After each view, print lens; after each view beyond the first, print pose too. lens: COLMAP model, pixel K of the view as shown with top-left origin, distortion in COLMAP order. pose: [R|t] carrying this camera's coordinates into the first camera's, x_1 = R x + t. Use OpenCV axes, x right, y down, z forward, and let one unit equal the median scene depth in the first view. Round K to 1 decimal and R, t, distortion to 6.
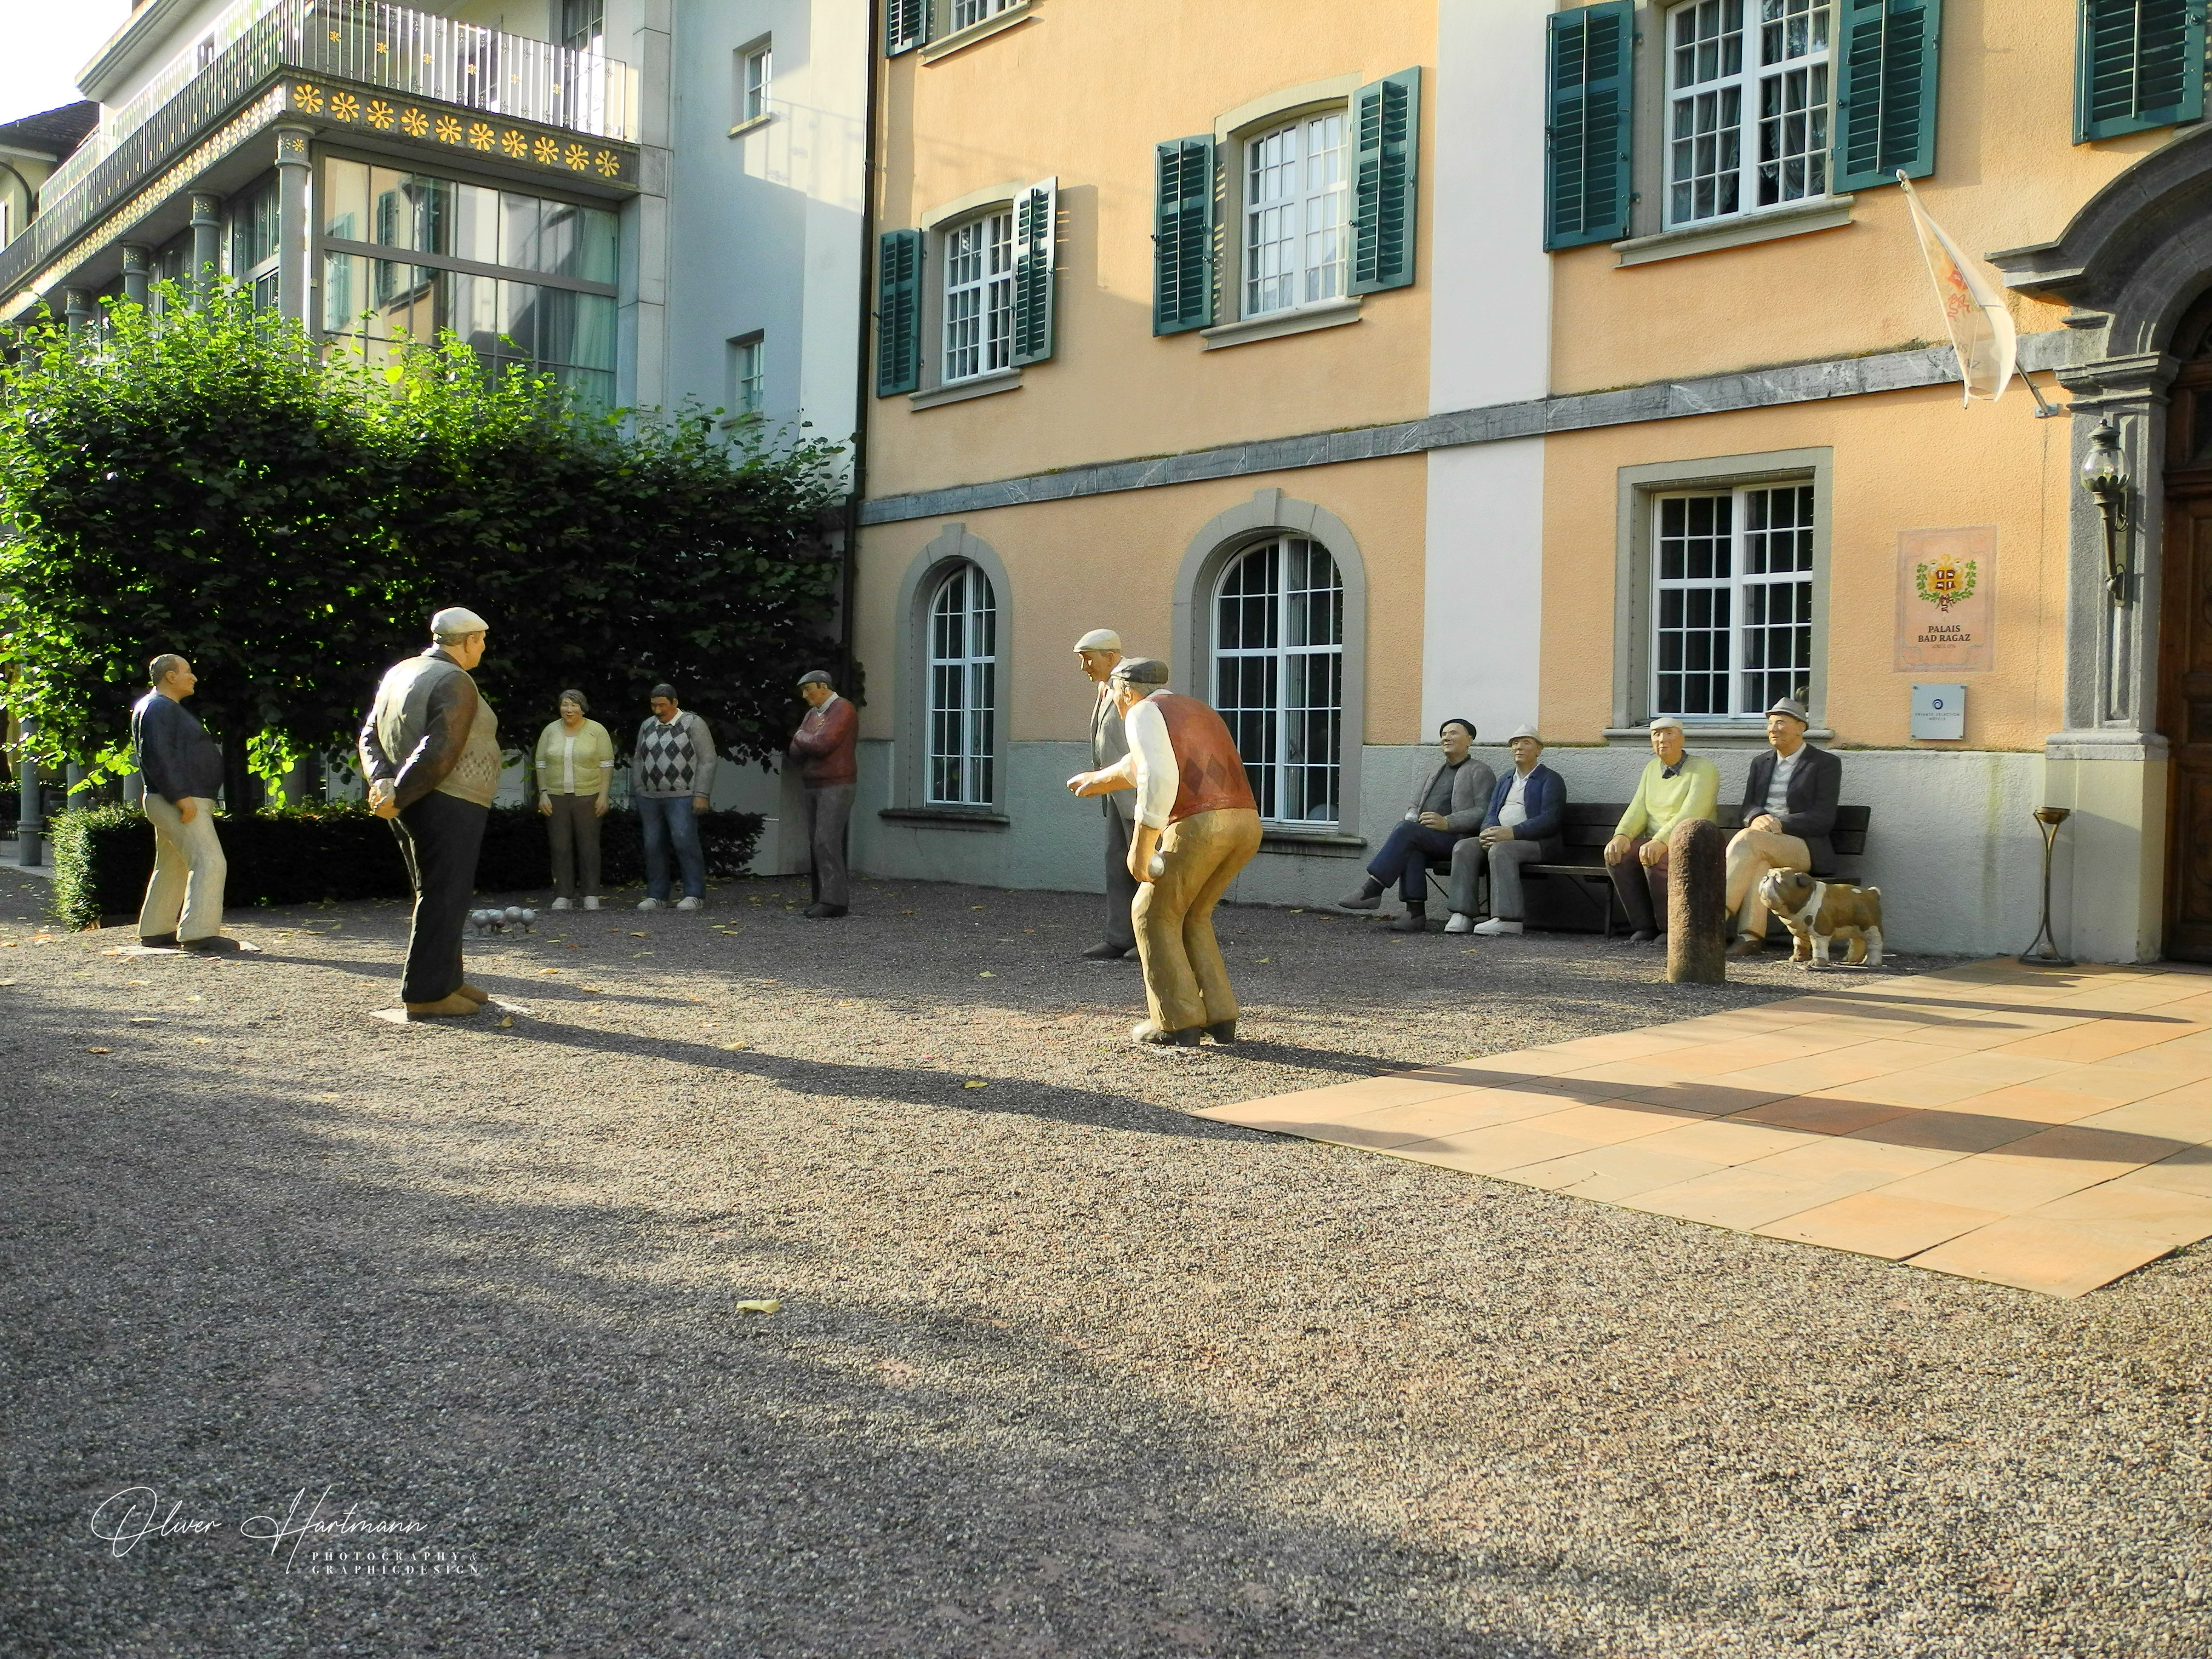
lens RADIAL K [[2050.9, 0, 1106.0], [0, 2050.9, 829.5], [0, 0, 1]] dist [-0.163280, 0.258764]
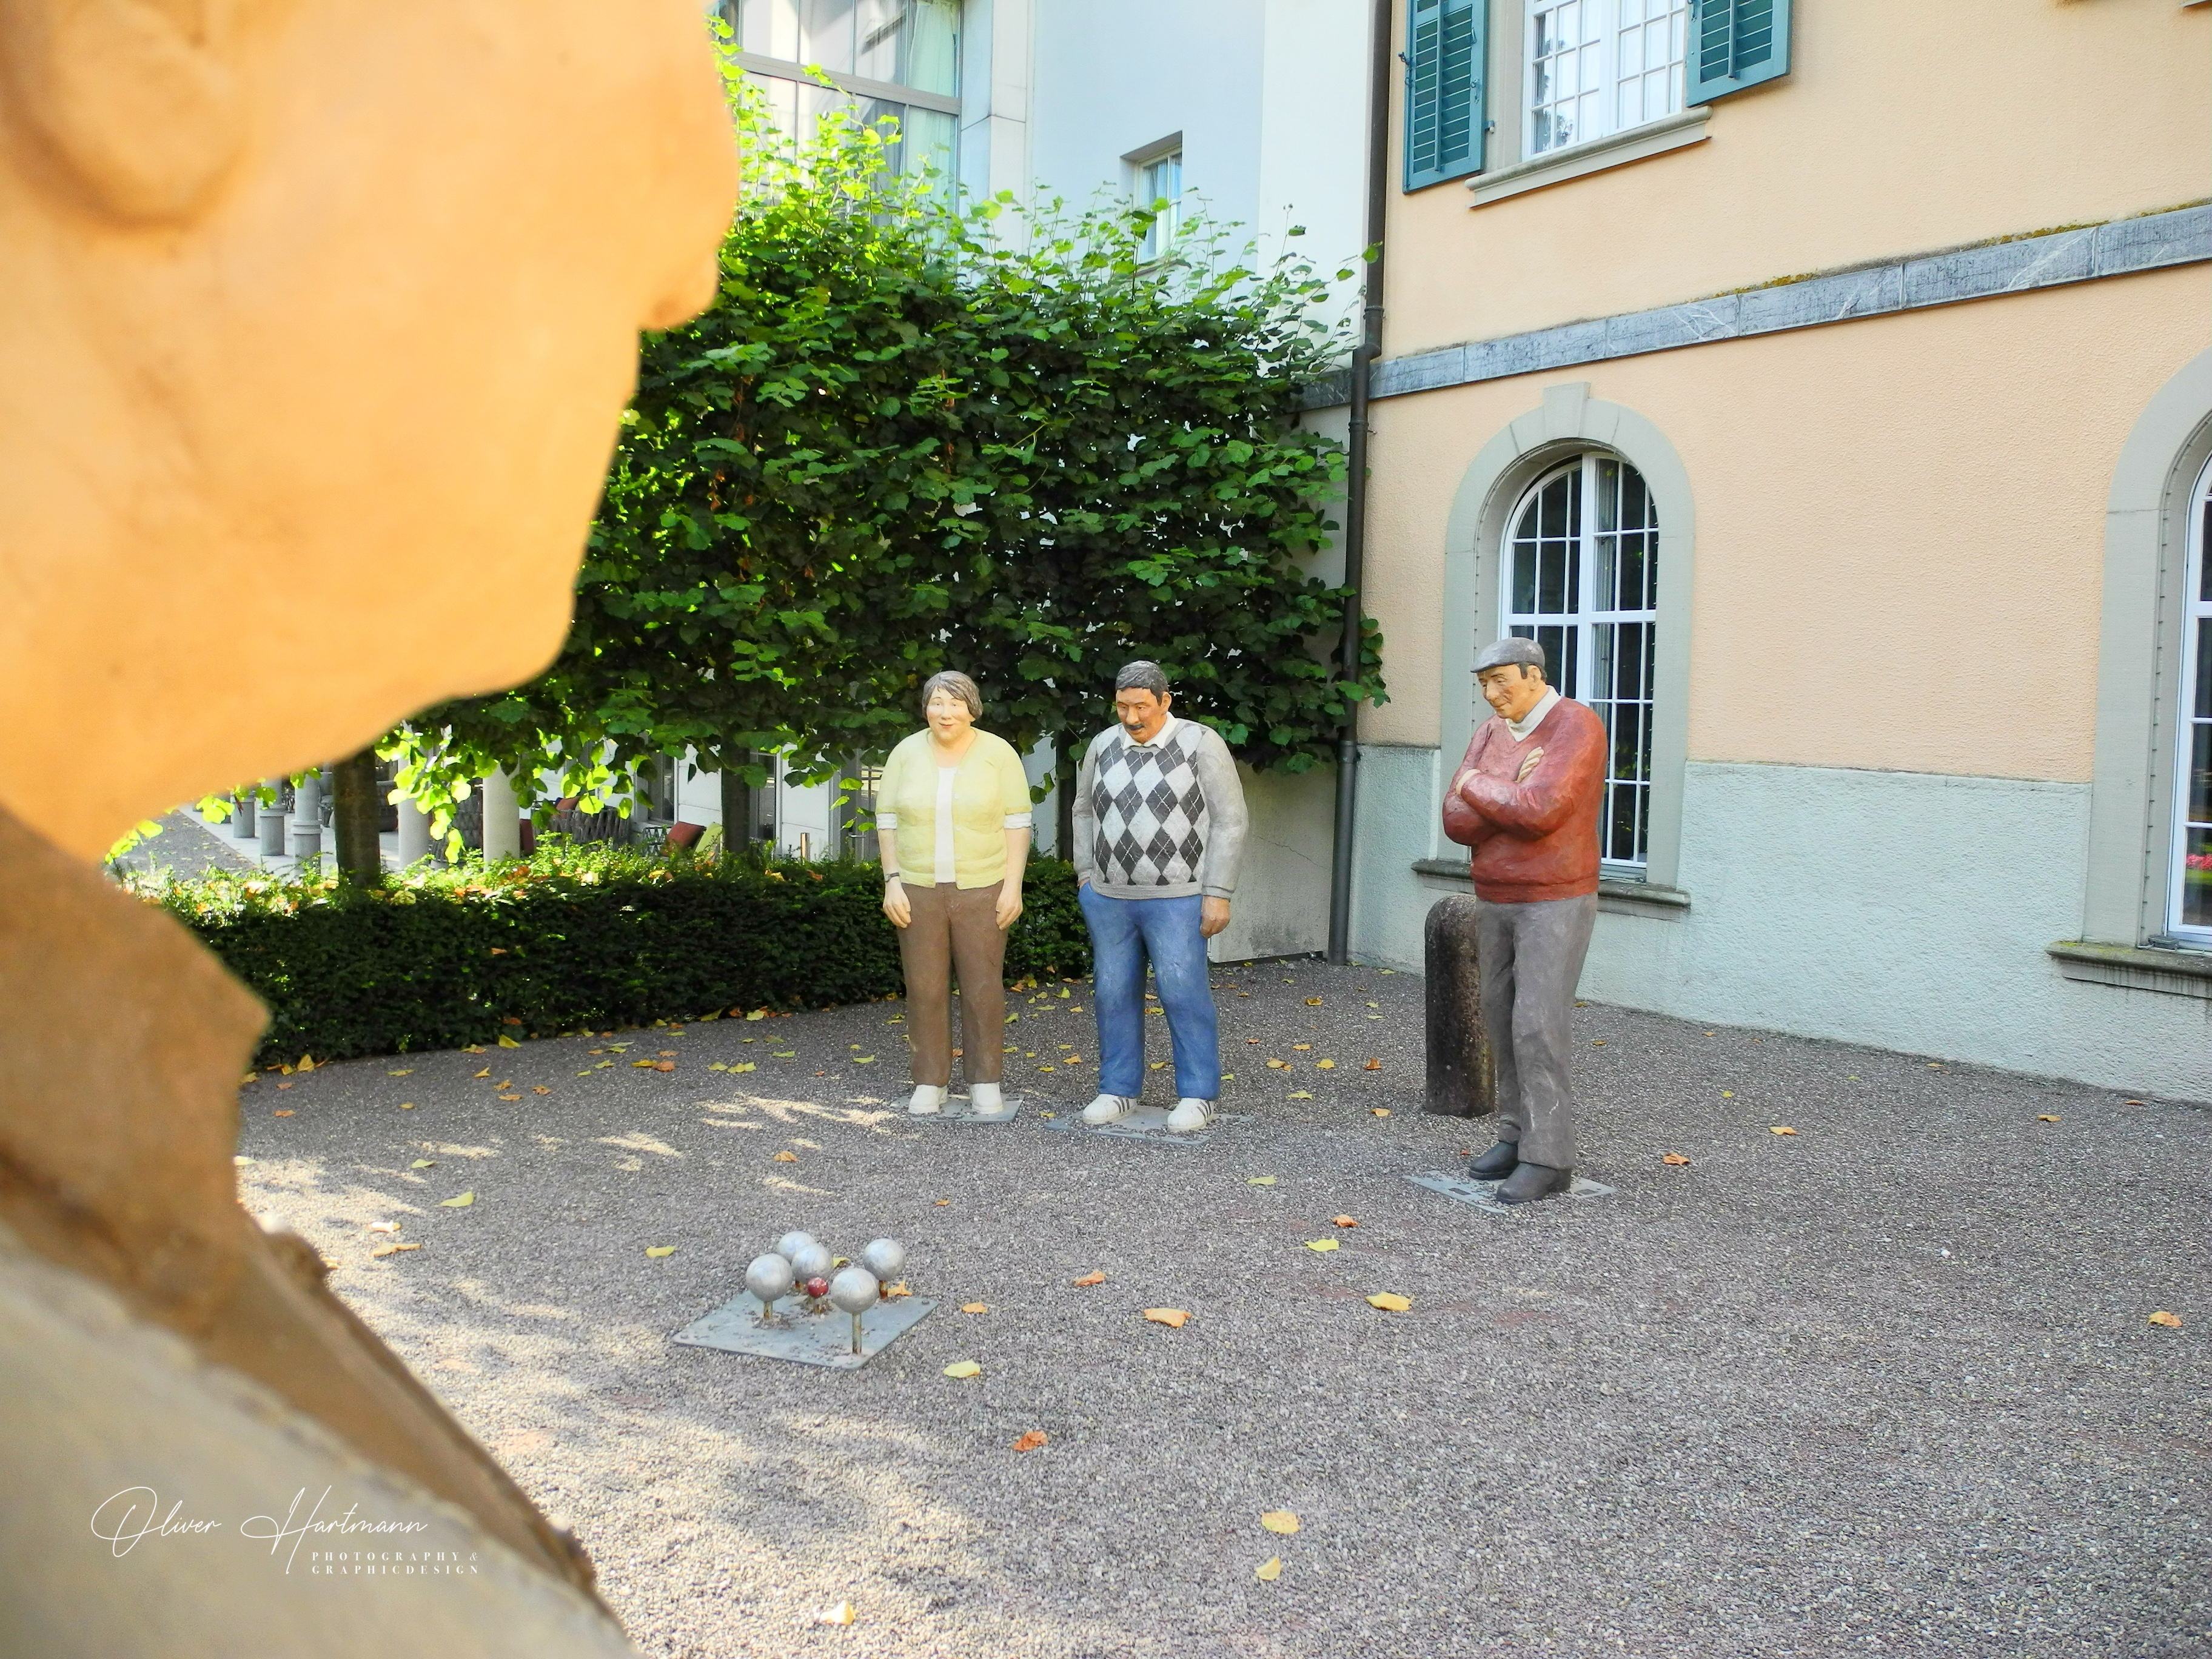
lens RADIAL K [[1804.5, 0, 1106.0], [0, 1804.5, 829.5], [0, 0, 1]] dist [-0.178420, 0.161373]
pose [[0.993095, 0.011889, -0.116710, -0.167511], [-0.007769, 0.999333, 0.035691, -0.044817], [0.117056, -0.034538, 0.992525, 0.547308]]
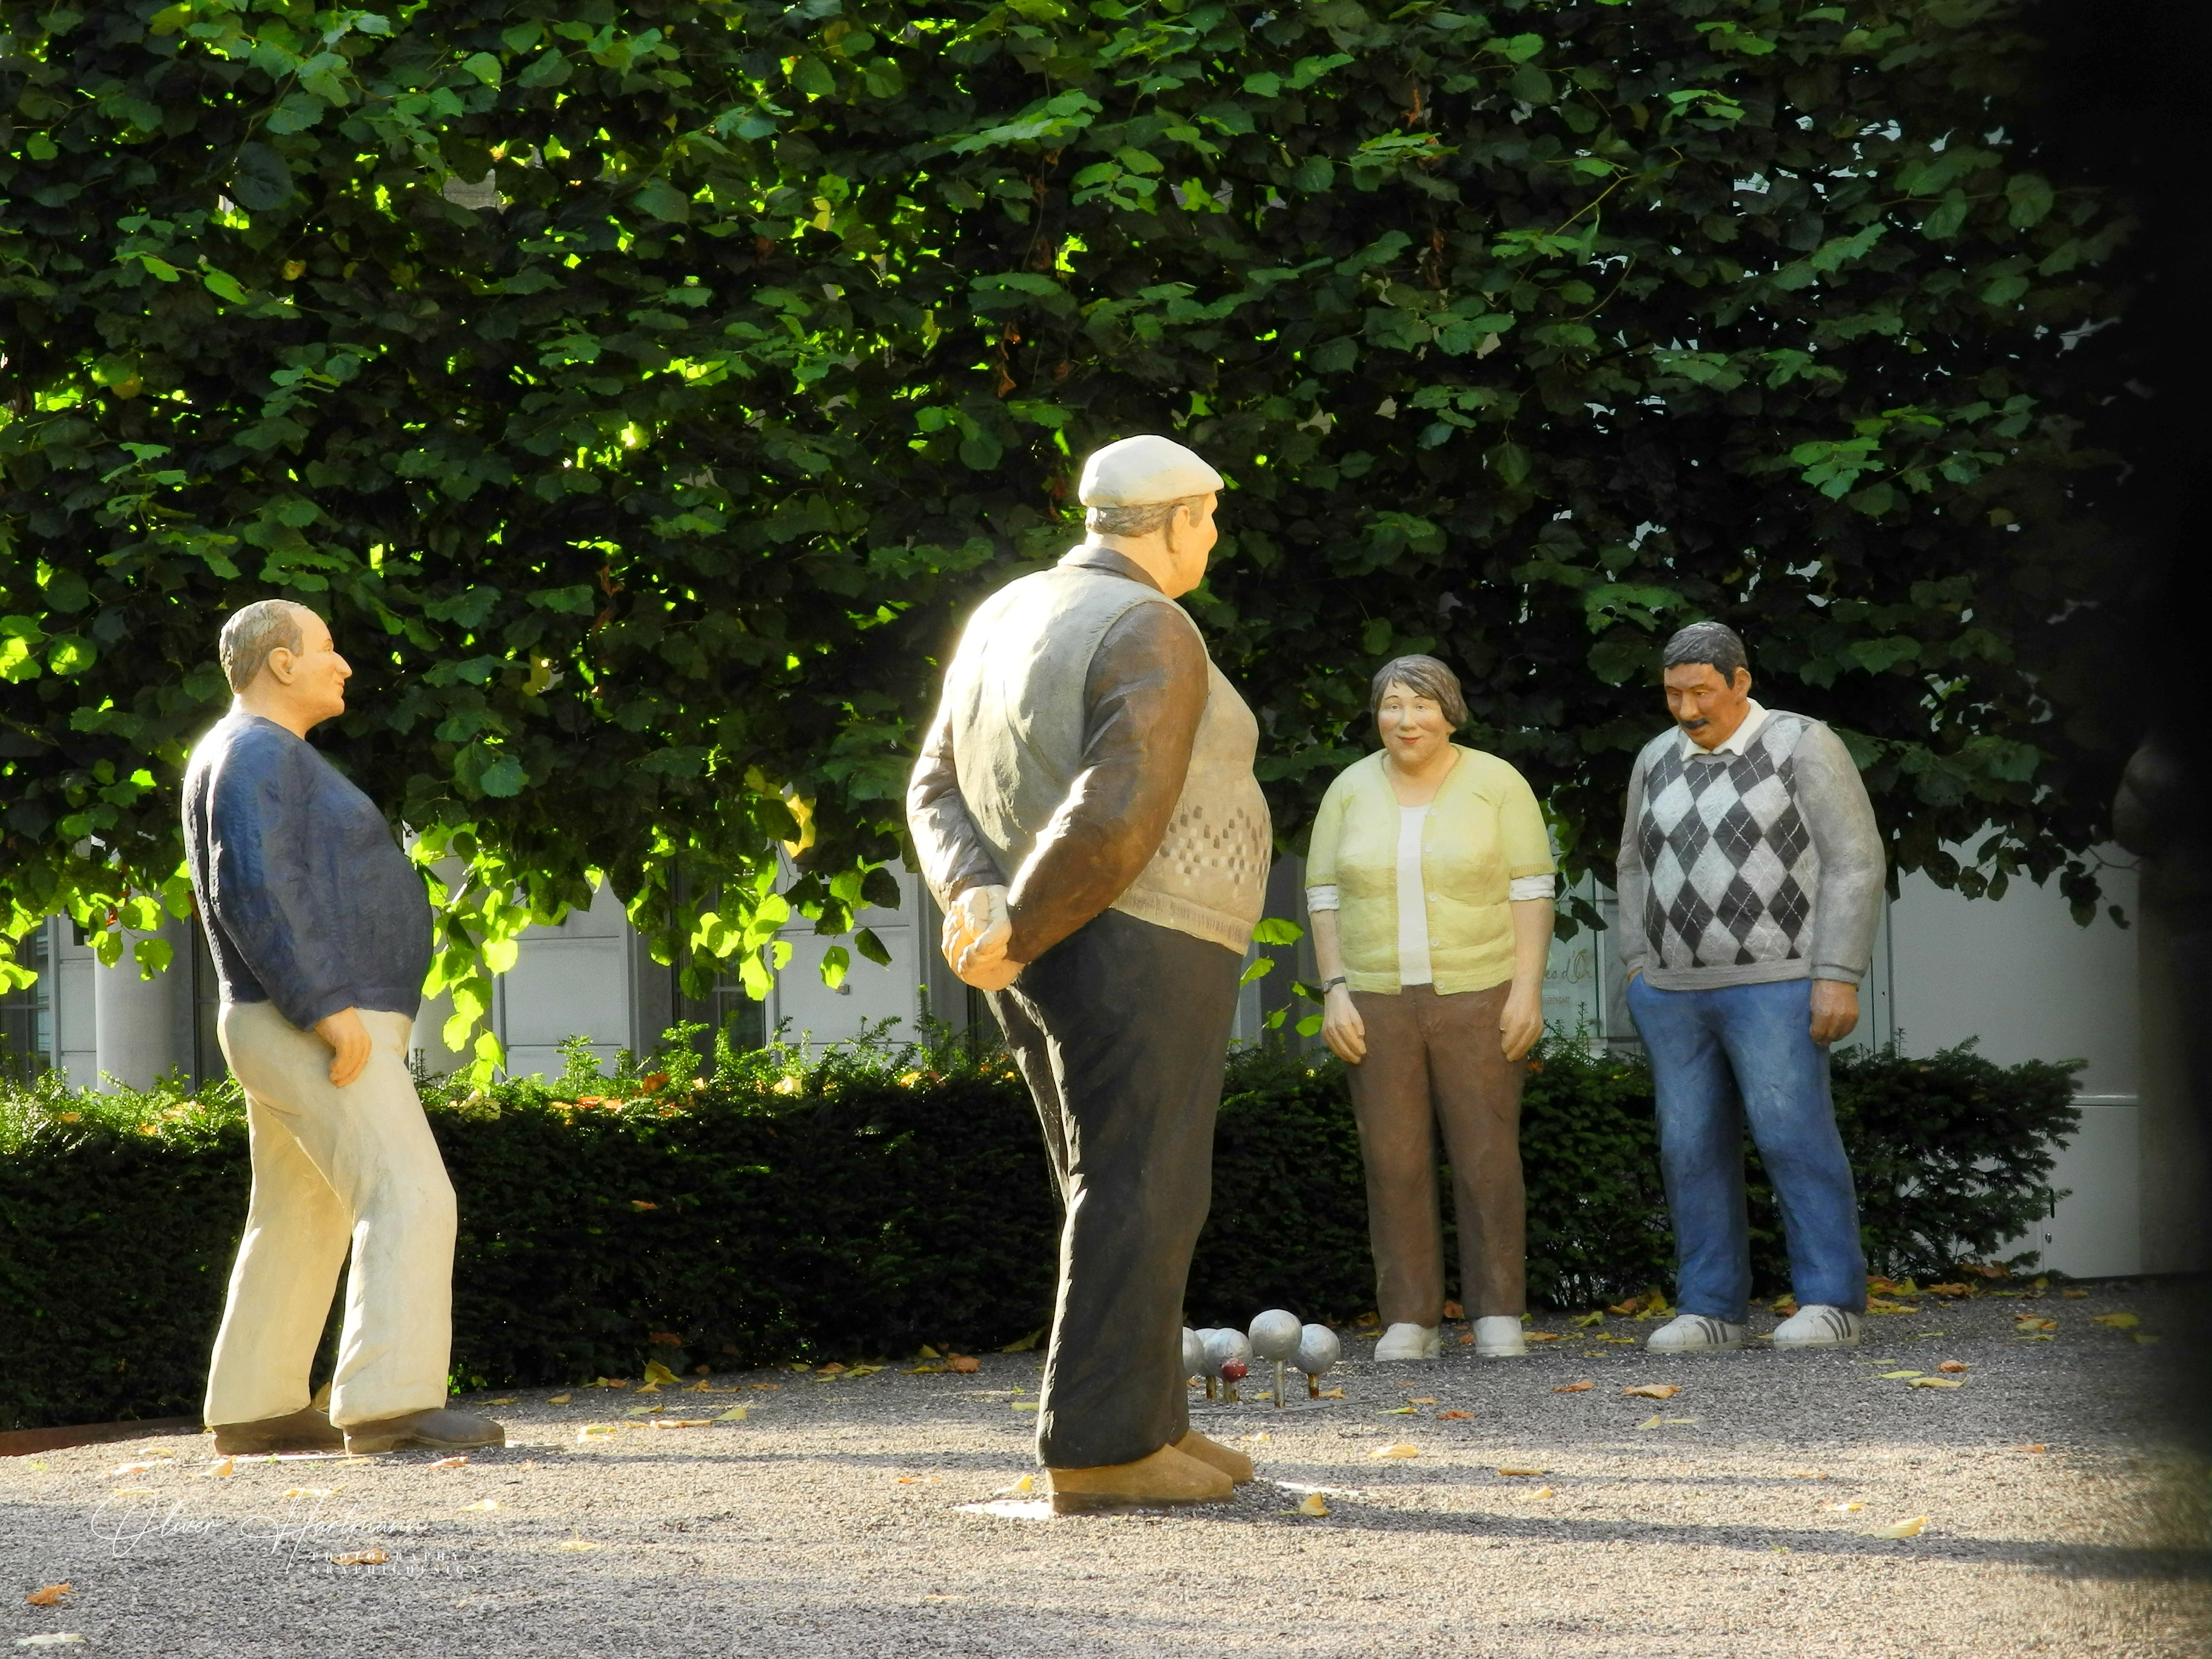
lens RADIAL K [[9470.4, 0, 1106.0], [0, 9470.4, 829.5], [0, 0, 1]] dist [0.685719, 13.577378]
pose [[0.959657, -0.046504, -0.277300, 0.092768], [0.032728, 0.997999, -0.054105, 0.034180], [0.279261, 0.042846, 0.959259, -0.401942]]
